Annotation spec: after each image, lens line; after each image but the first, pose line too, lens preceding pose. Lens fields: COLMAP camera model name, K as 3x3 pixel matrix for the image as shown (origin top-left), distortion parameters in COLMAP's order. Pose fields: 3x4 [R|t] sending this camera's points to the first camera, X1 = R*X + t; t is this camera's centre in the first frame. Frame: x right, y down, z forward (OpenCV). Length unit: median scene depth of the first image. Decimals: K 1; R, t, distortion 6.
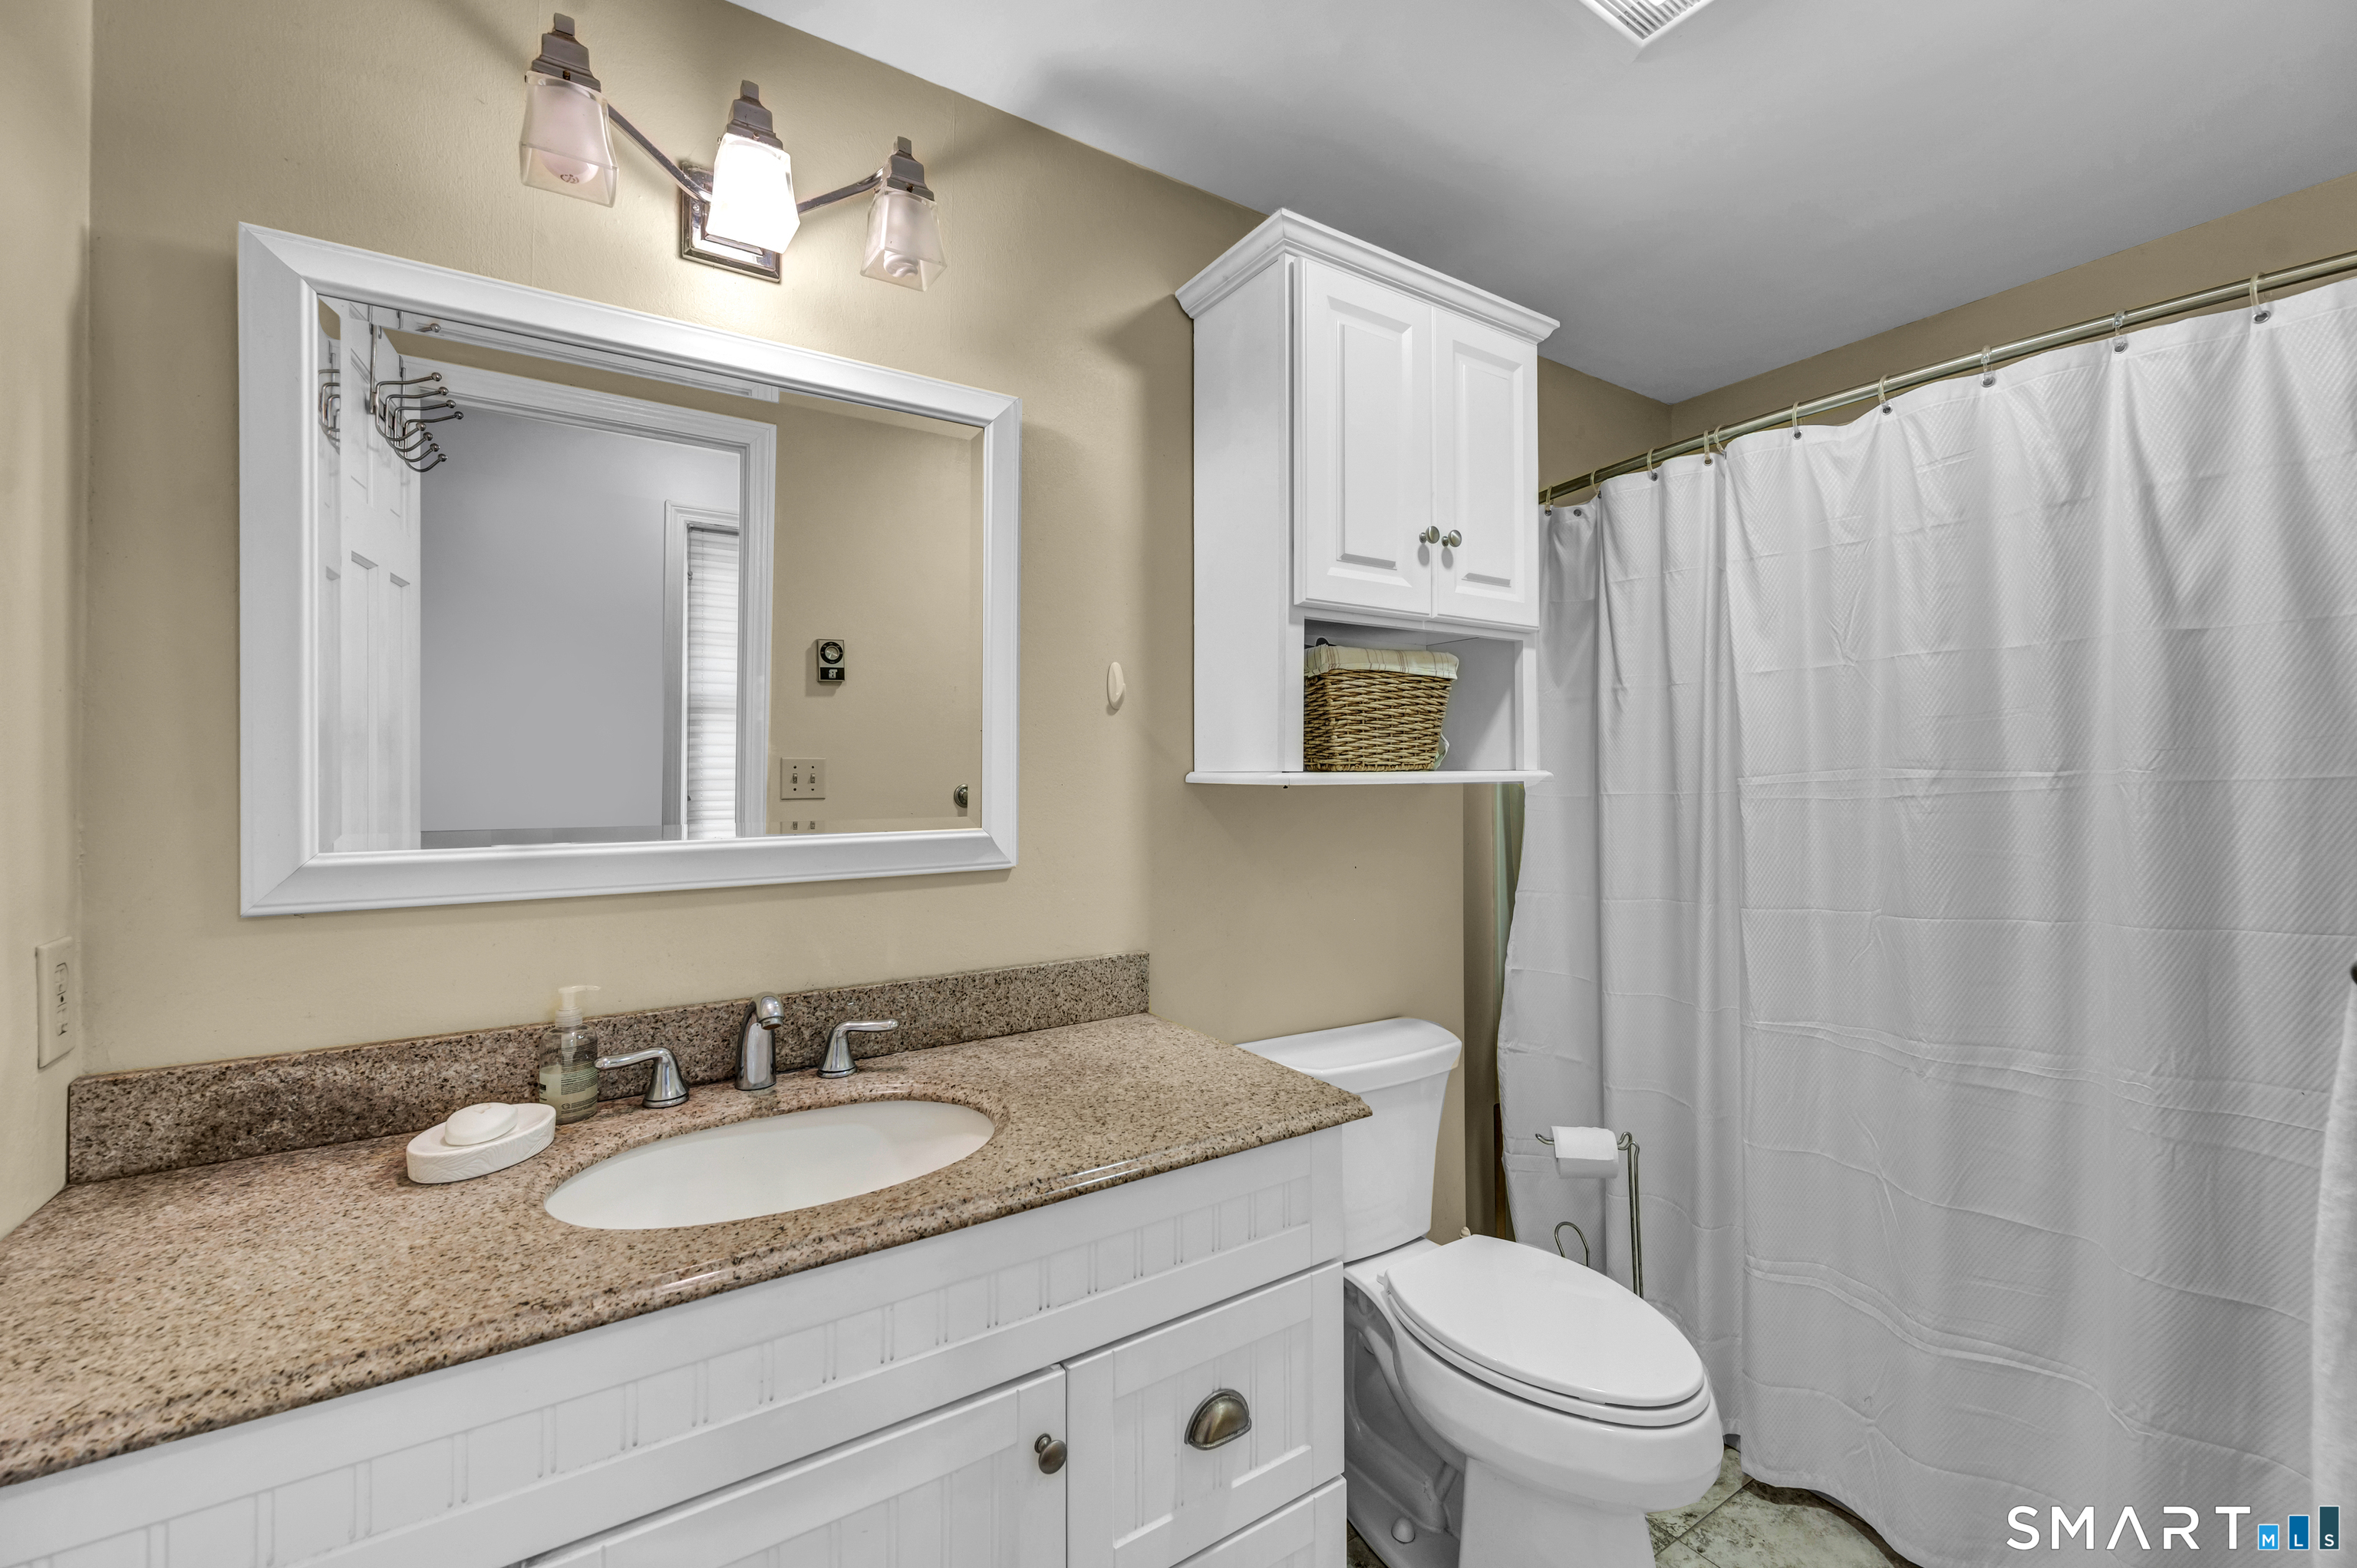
lens RADIAL K [[957.1, 0, 1180.4], [0, 957.1, 772.8], [0, 0, 1]] dist [-0.000165, 0.000118]
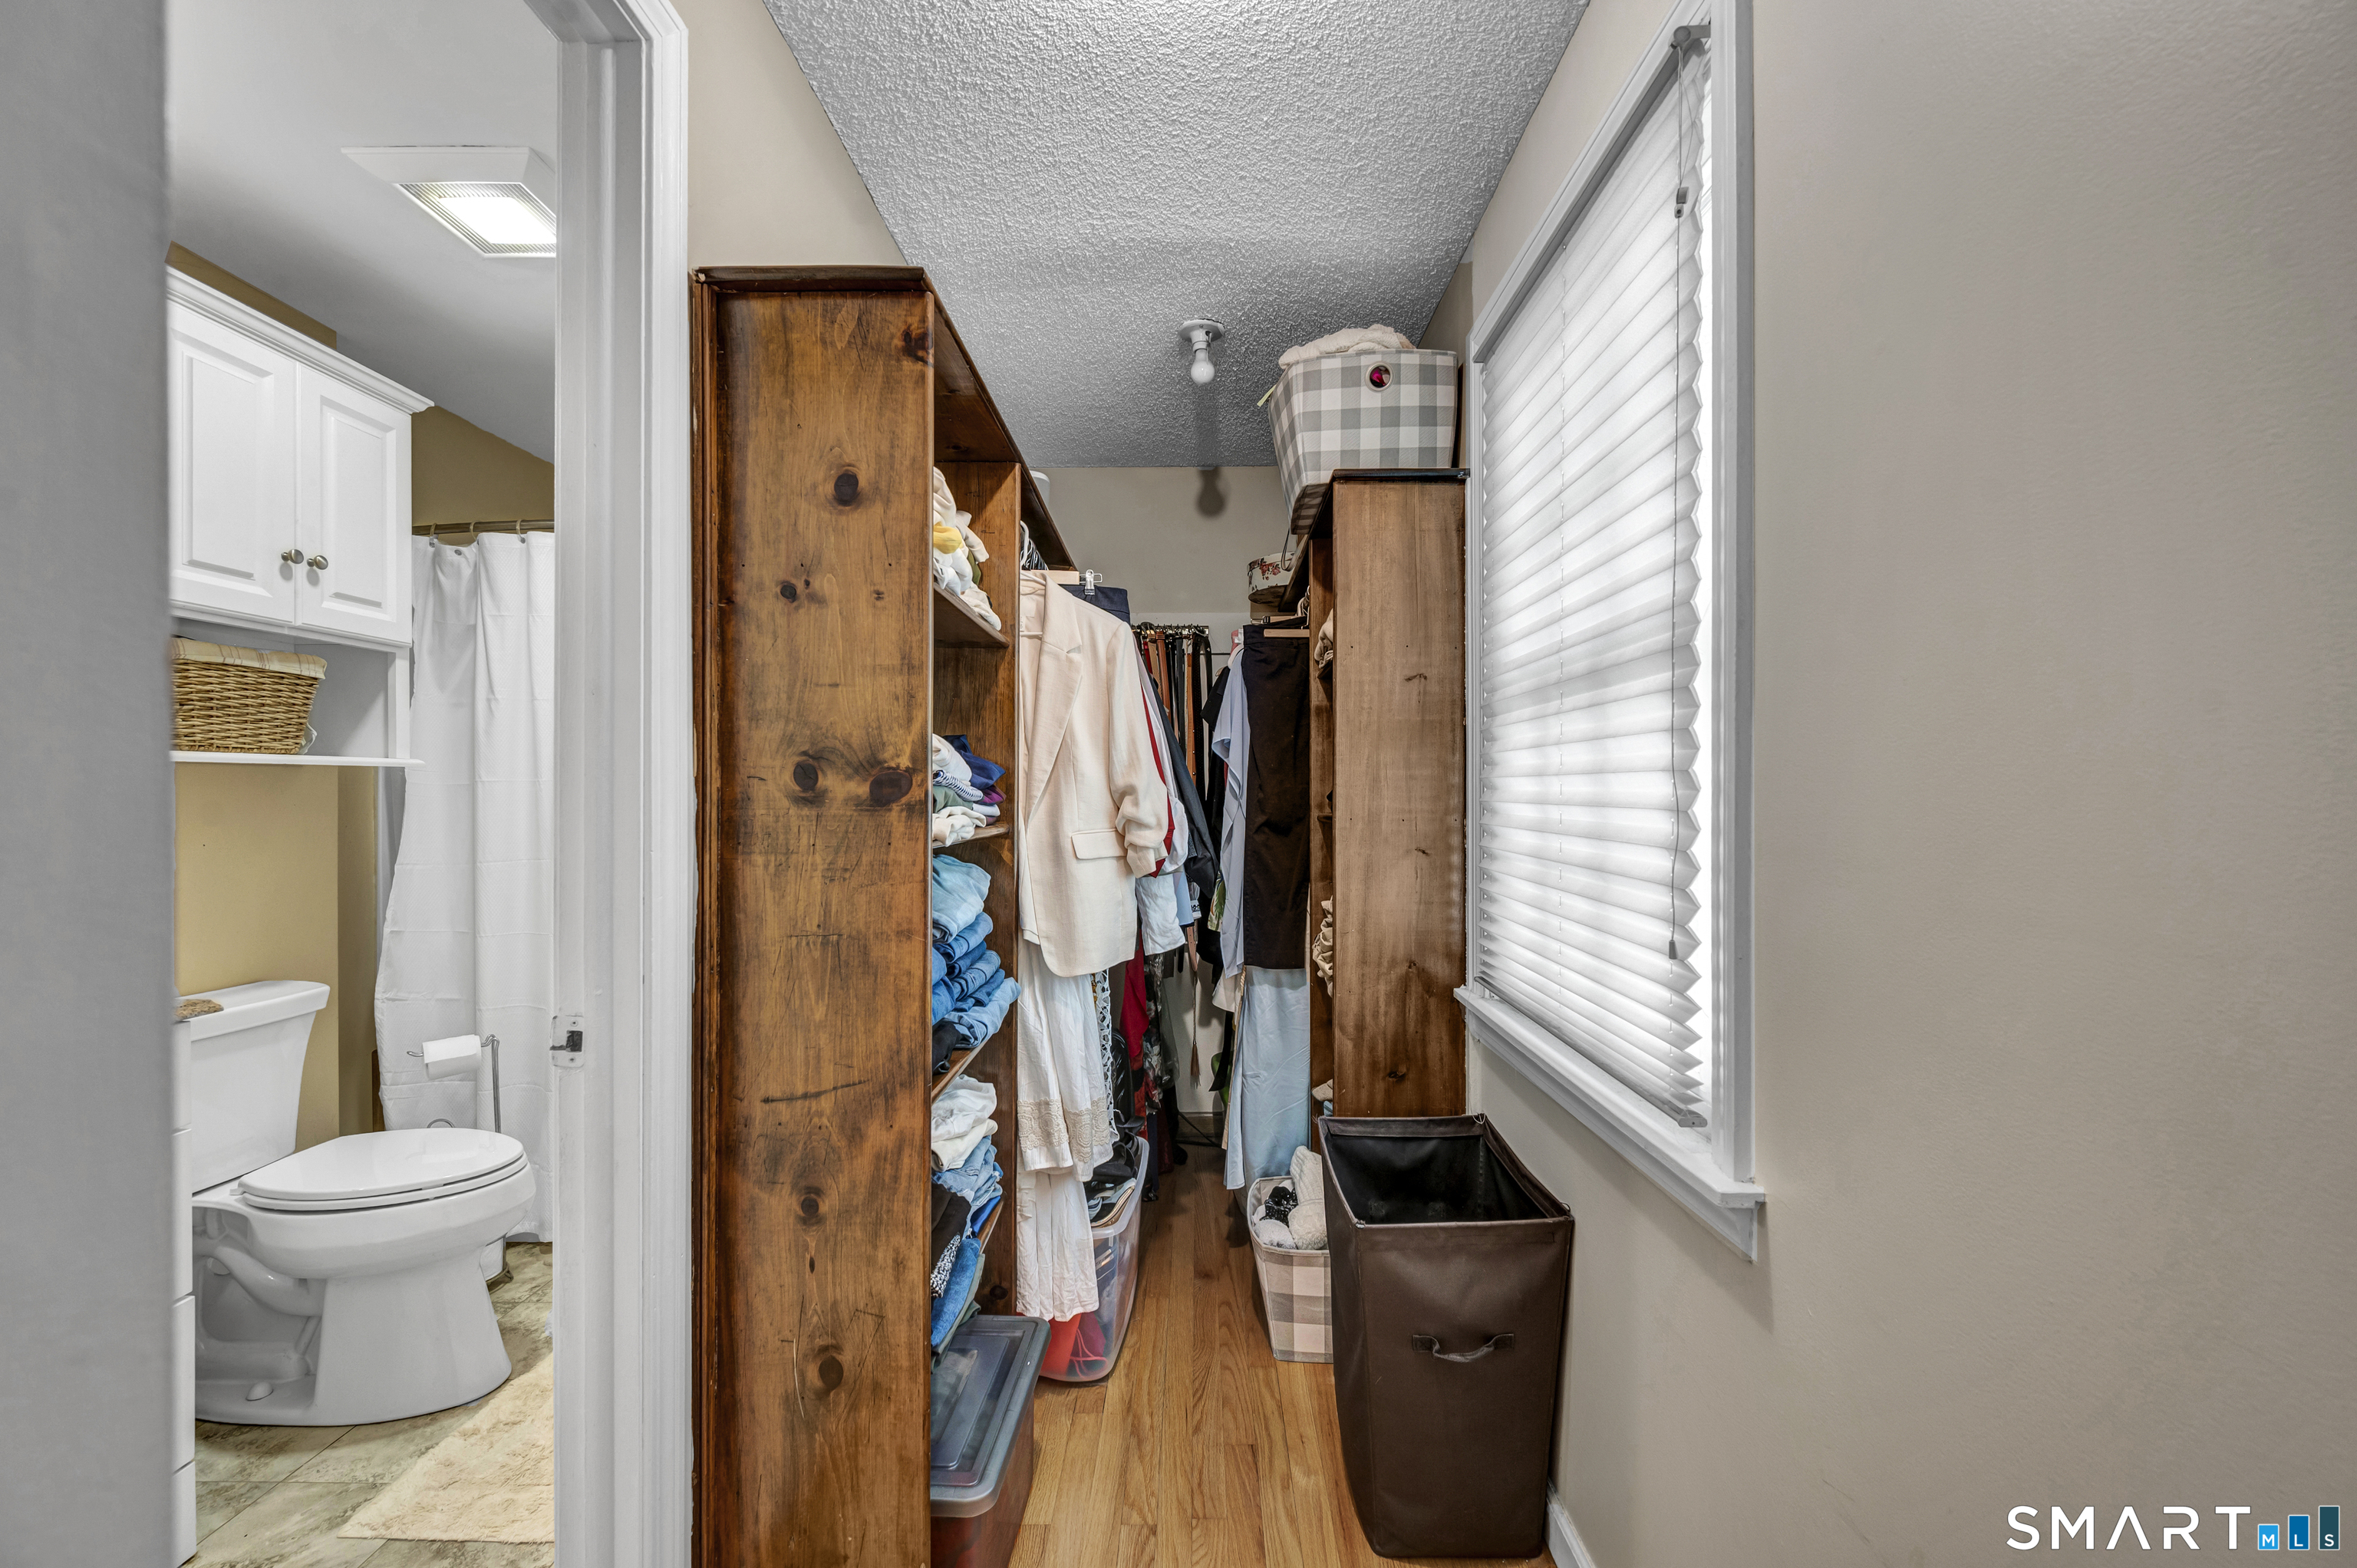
lens RADIAL K [[960.1, 0, 1178.1], [0, 960.1, 798.9], [0, 0, 1]] dist [-0.000692, 0.000032]
pose [[0.560338, 0.000171, 0.828264, -0.102179], [-0.007595, 0.999959, 0.004932, 0.036439], [-0.828229, -0.009054, 0.560316, -0.537183]]
